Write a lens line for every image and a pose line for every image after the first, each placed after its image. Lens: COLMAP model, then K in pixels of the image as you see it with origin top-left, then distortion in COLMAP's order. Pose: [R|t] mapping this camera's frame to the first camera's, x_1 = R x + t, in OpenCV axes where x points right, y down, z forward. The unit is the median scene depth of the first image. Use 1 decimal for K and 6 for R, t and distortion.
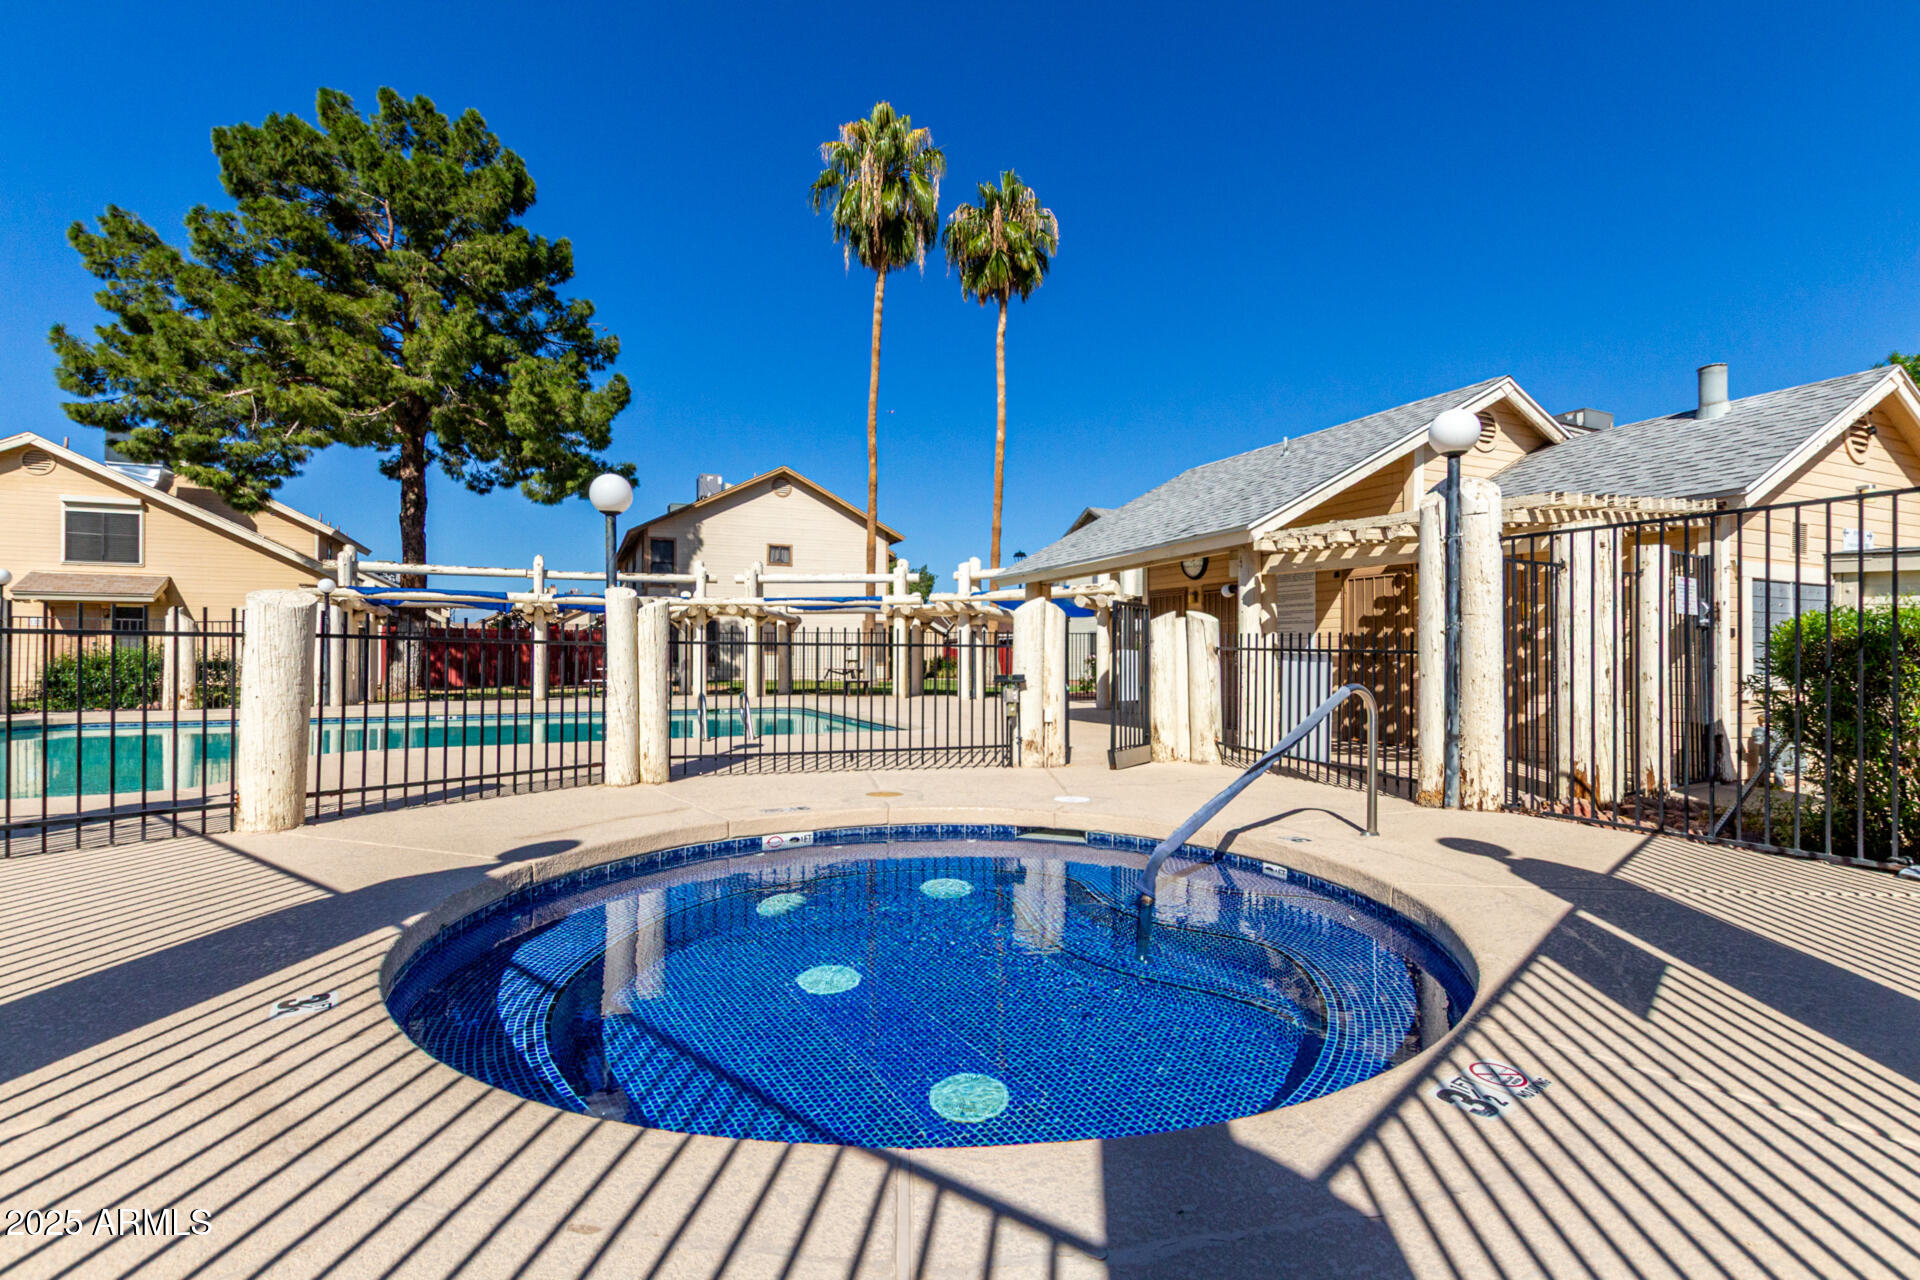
lens RADIAL K [[885.4, 0, 966.3], [0, 885.4, 644.5], [0, 0, 1]] dist [0.015763, -0.001136]
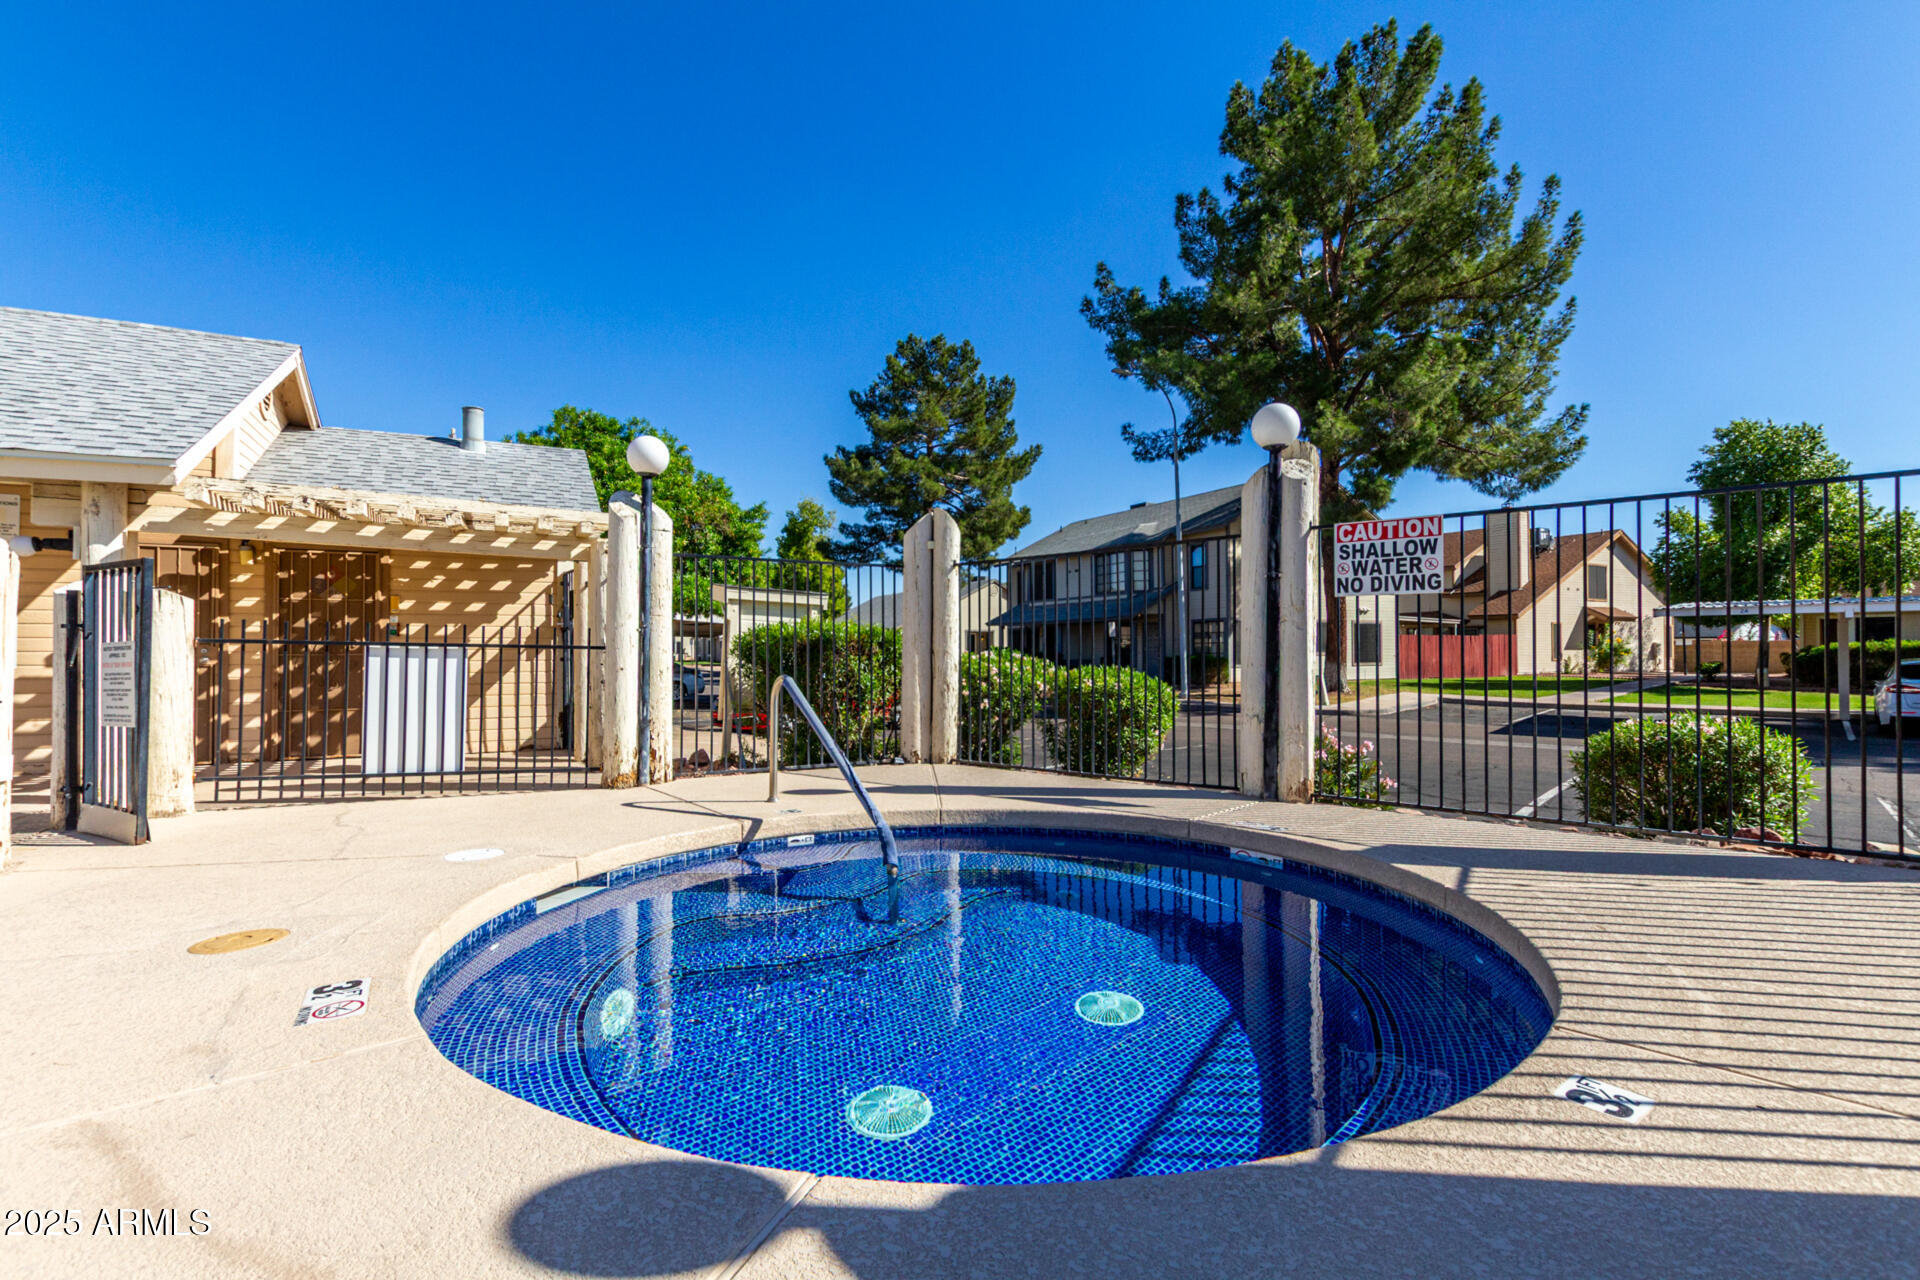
lens RADIAL K [[885.4, 0, 966.3], [0, 885.4, 644.5], [0, 0, 1]] dist [0.015763, -0.001136]
pose [[-0.071053, 0.005014, 0.997460, -0.621496], [-0.010296, 0.999930, -0.005760, 0.006456], [-0.997419, -0.010679, -0.070997, 0.676968]]
